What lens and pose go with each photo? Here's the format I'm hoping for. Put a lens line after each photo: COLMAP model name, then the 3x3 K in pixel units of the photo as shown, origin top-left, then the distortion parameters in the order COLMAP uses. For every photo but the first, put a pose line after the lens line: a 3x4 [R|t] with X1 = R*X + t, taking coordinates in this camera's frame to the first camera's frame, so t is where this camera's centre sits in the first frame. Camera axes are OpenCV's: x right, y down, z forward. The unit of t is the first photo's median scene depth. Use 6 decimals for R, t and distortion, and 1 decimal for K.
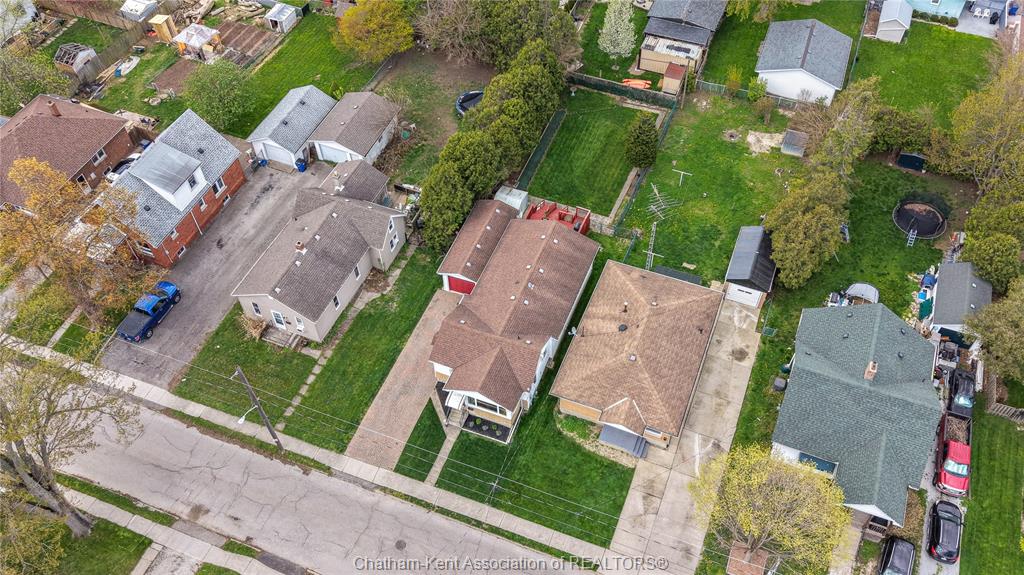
lens RADIAL K [[852.7, 0, 539.8], [0, 852.7, 284.5], [0, 0, 1]] dist [0.150398, -0.477783]
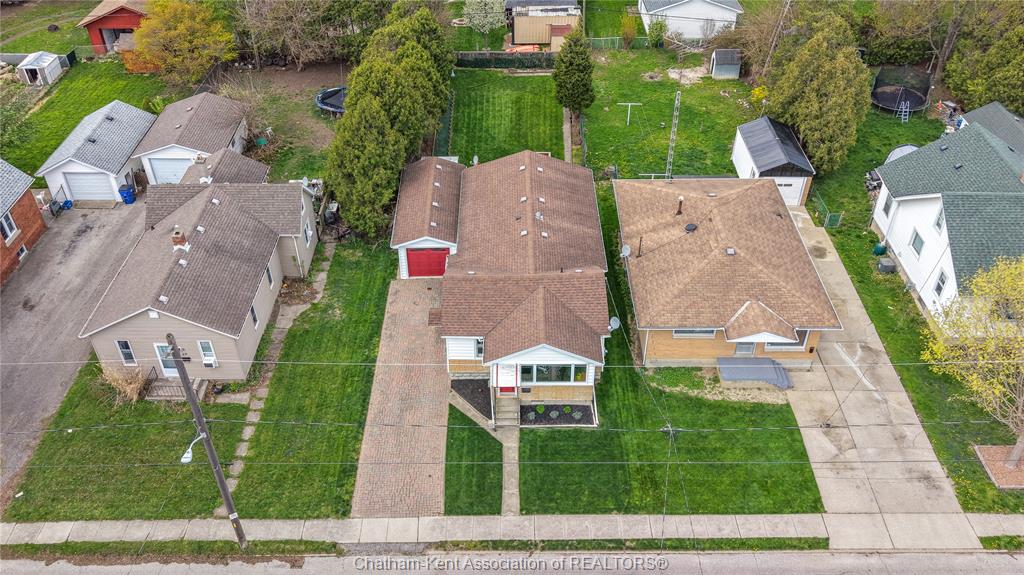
lens RADIAL K [[845.6, 0, 510.7], [0, 845.6, 289.8], [0, 0, 1]] dist [0.048782, -0.077235]
pose [[0.934646, -0.226530, 0.274083, -0.229171], [0.282021, 0.941720, -0.183381, 0.173289], [-0.216568, 0.248693, 0.944060, 0.361547]]
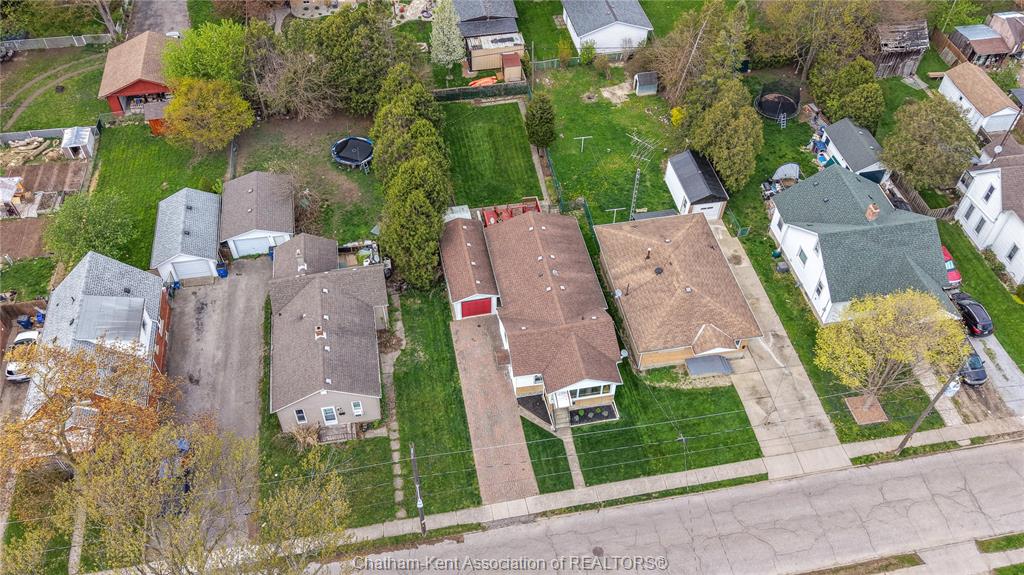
lens RADIAL K [[846.6, 0, 509.5], [0, 846.6, 287.0], [0, 0, 1]] dist [0.098016, -0.199518]
pose [[0.854174, -0.385418, 0.349055, -0.400021], [0.403658, 0.914642, 0.022134, -0.025915], [-0.327792, 0.121993, 0.936841, 0.086987]]
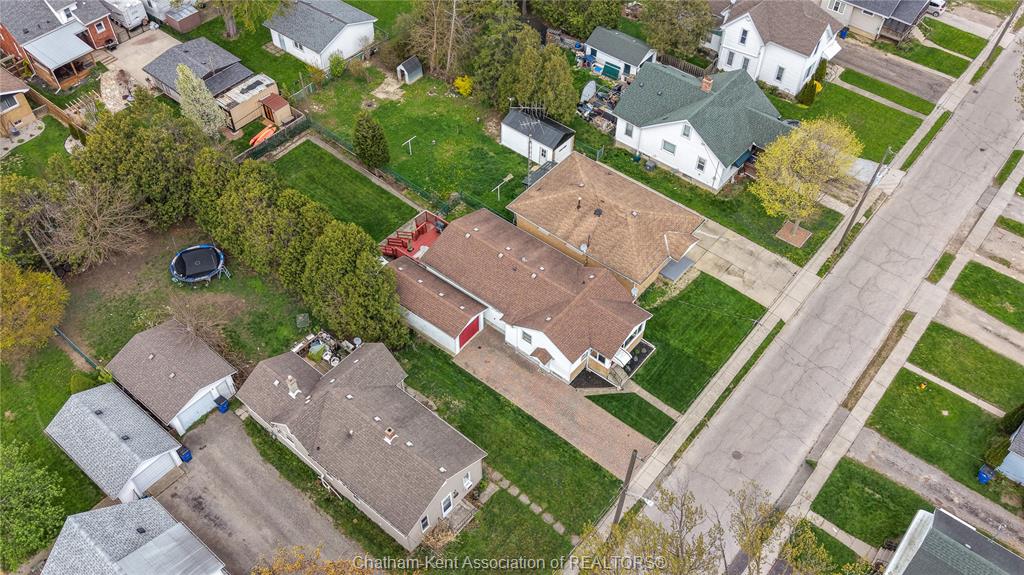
lens RADIAL K [[846.6, 0, 509.5], [0, 846.6, 287.0], [0, 0, 1]] dist [0.098016, -0.199518]
pose [[0.319850, -0.712973, 0.623991, -0.641764], [0.734149, 0.602819, 0.312466, -0.294613], [-0.598933, 0.358161, 0.716240, 0.304565]]
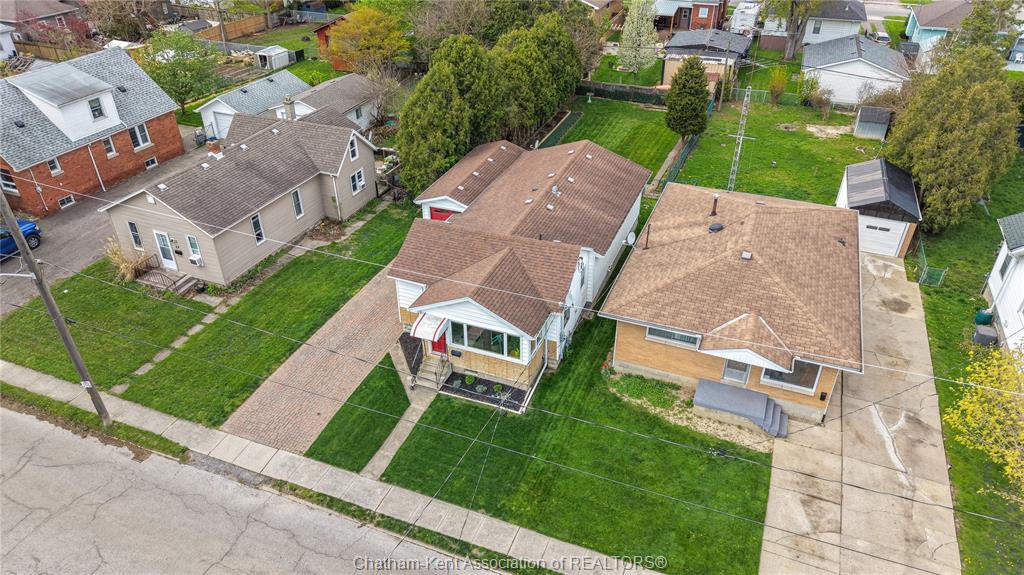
lens RADIAL K [[684.9, 0, 510.9], [0, 684.9, 291.7], [0, 0, 1]] dist [0.025673, -0.026489]
pose [[0.999801, 0.004512, -0.019435, -0.033576], [-0.010344, 0.950185, -0.311516, 0.228078], [0.017061, 0.311655, 0.950042, 0.521842]]
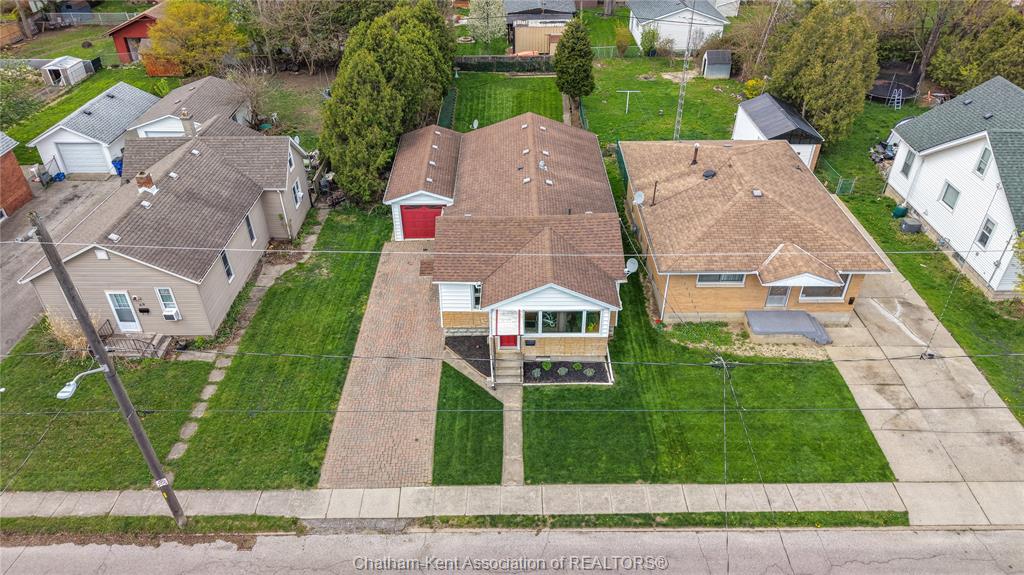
lens RADIAL K [[684.9, 0, 510.9], [0, 684.9, 291.7], [0, 0, 1]] dist [0.025673, -0.026489]
pose [[0.934614, -0.212739, 0.285022, -0.195919], [0.283111, 0.930066, -0.234149, 0.198680], [-0.215277, 0.299532, 0.929482, 0.540593]]
